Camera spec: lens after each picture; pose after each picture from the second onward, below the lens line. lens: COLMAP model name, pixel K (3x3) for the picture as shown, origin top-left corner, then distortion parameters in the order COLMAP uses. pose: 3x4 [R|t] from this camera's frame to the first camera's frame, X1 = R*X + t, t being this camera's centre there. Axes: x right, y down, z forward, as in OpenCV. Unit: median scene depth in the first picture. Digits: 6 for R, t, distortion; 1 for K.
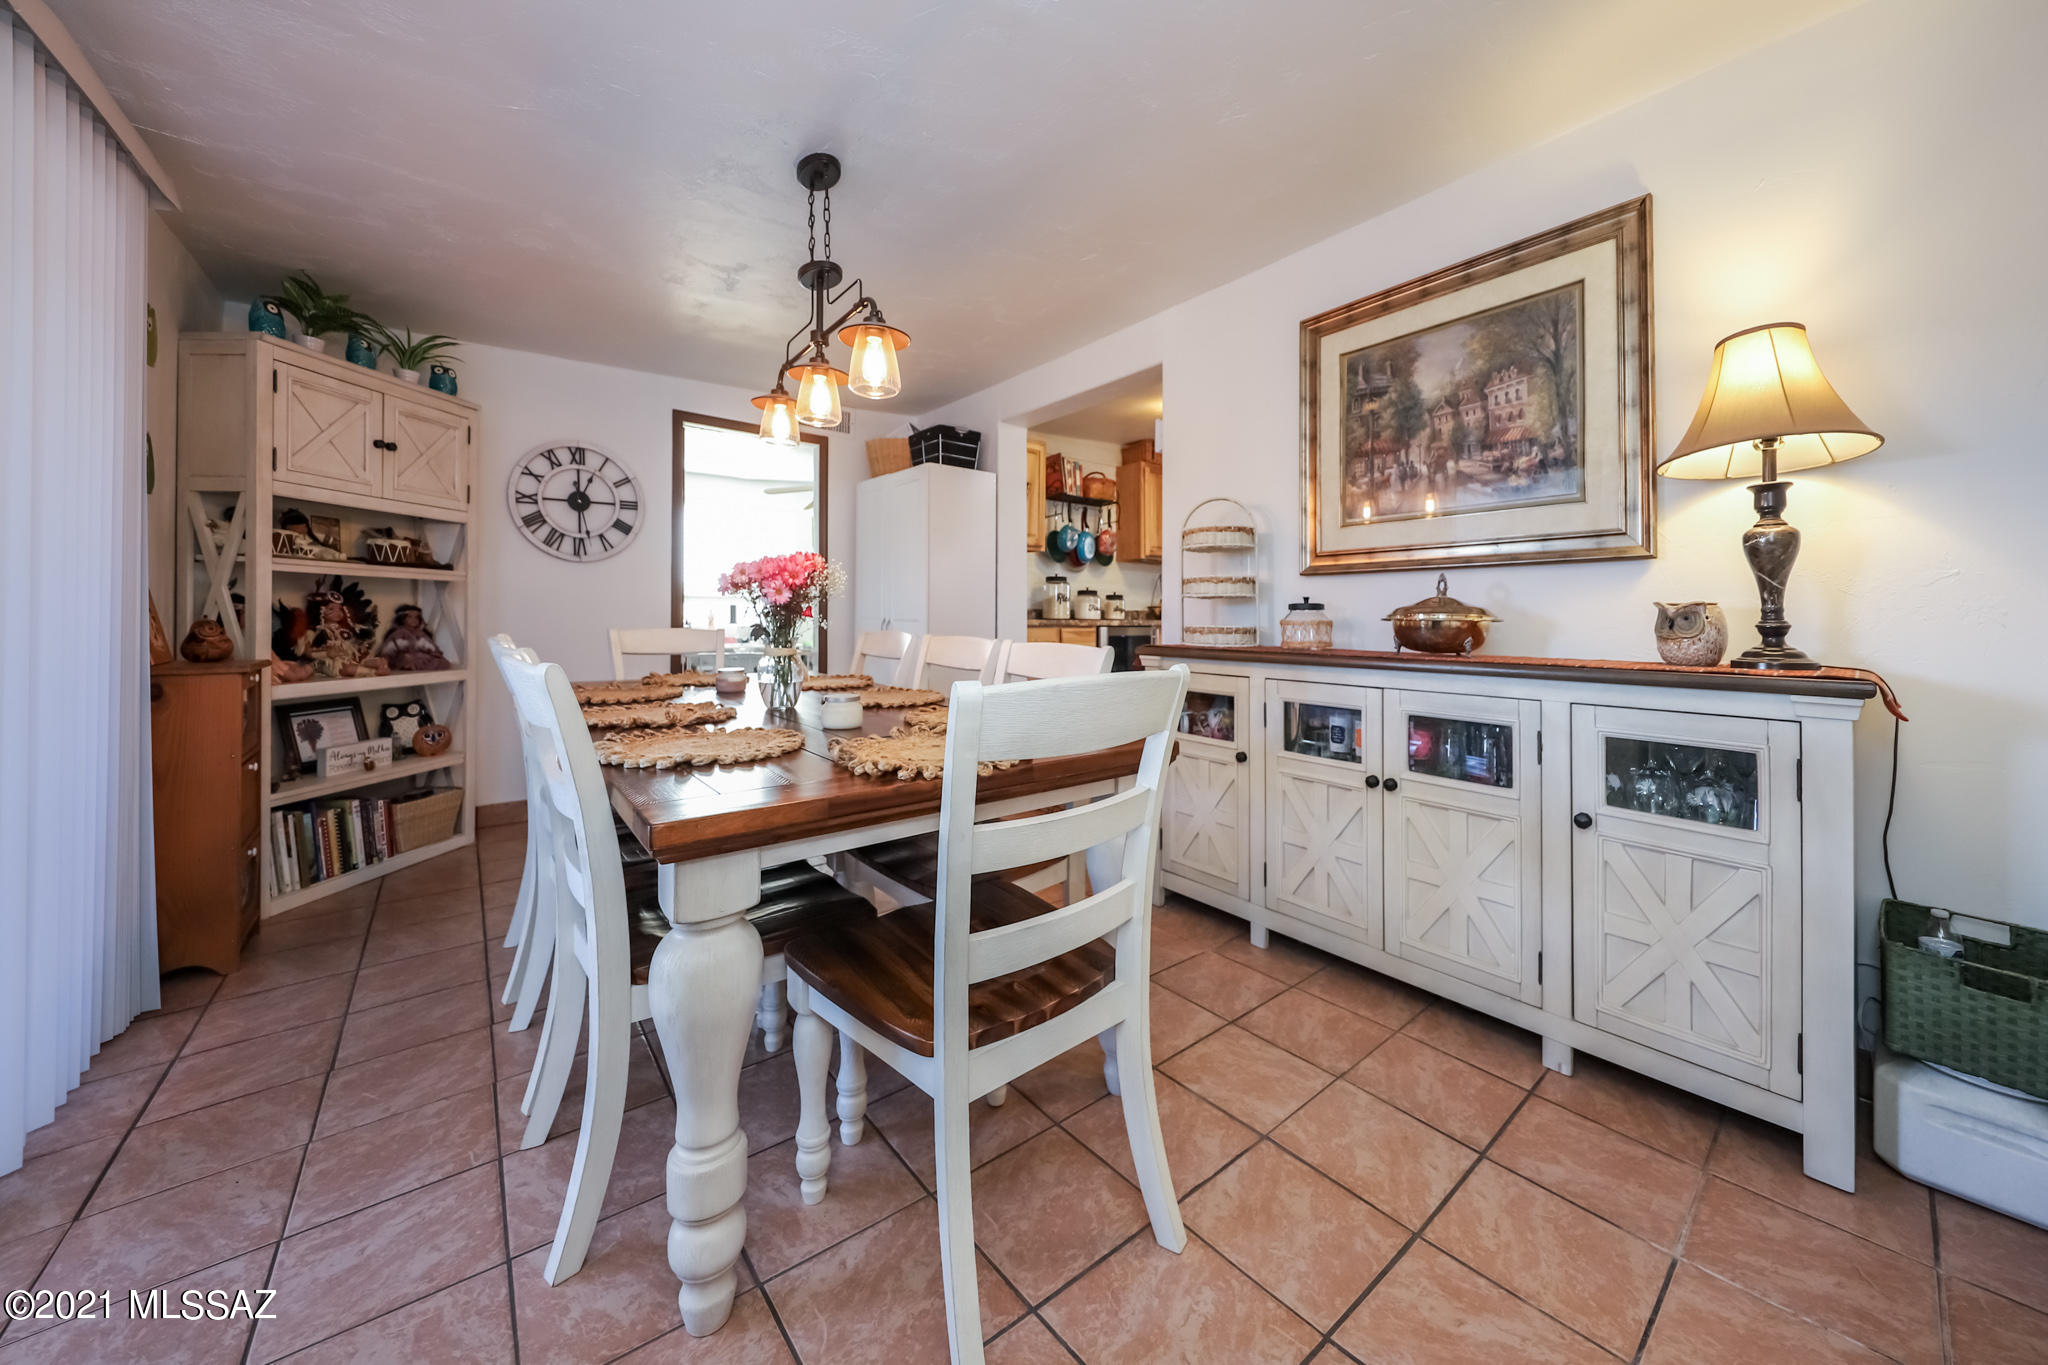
lens RADIAL K [[700.7, 0, 1024.0], [0, 700.7, 682.5], [0, 0, 1]] dist [0.000341, 0.000016]
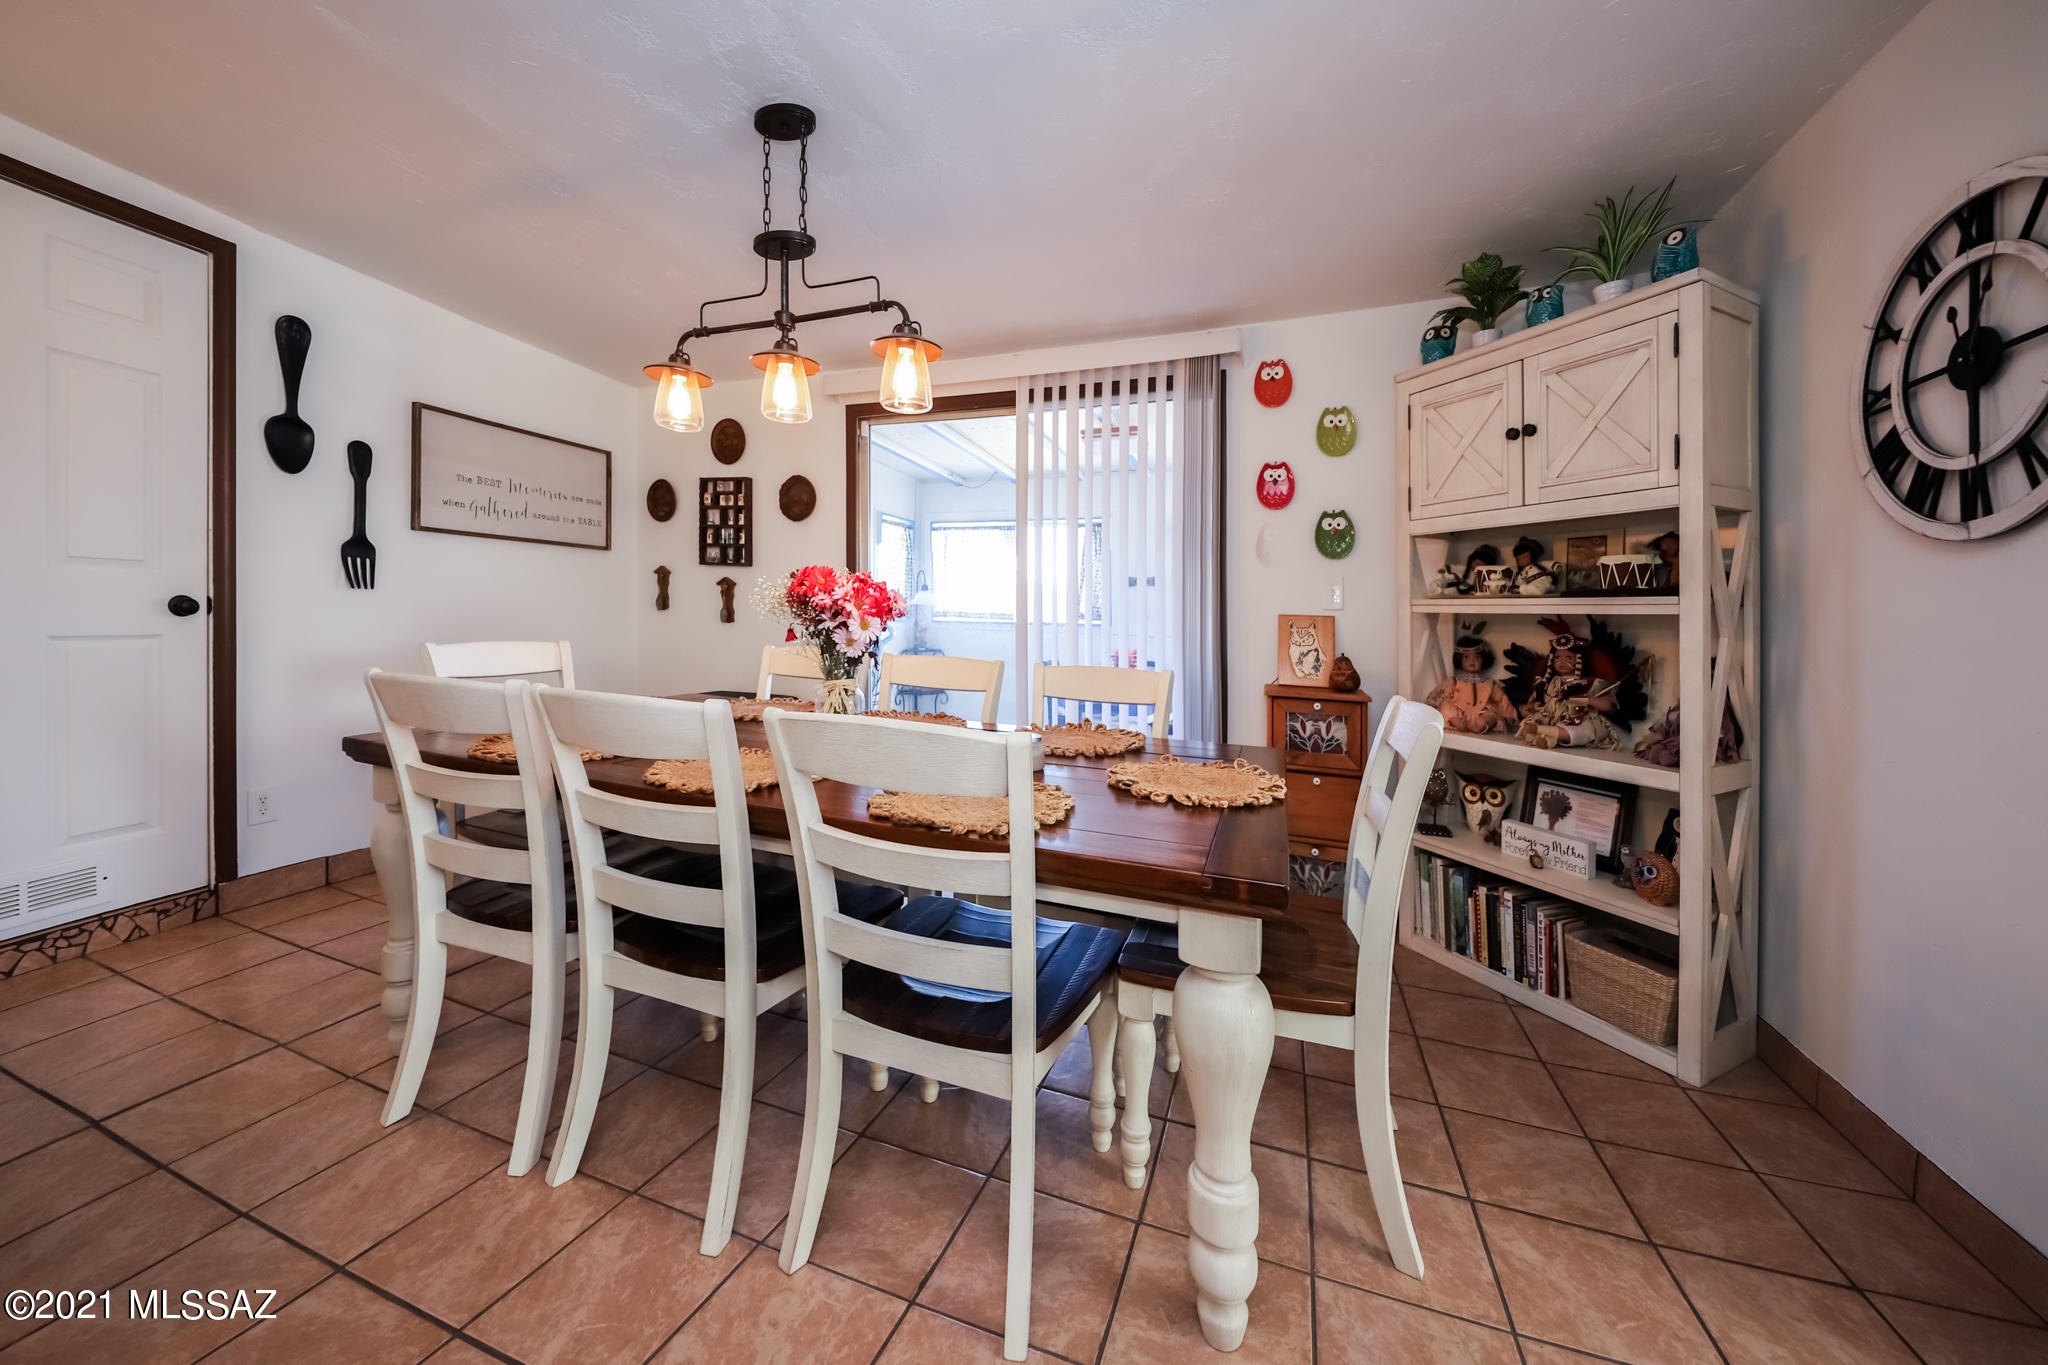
lens RADIAL K [[647.6, 0, 1023.7], [0, 647.6, 722.6], [0, 0, 1]] dist [-0.000404, 0.000002]
pose [[-0.844397, 0.047204, -0.533635, -0.090779], [-0.088768, 0.970012, 0.226267, -0.141277], [0.528313, 0.238429, -0.814885, 1.264456]]
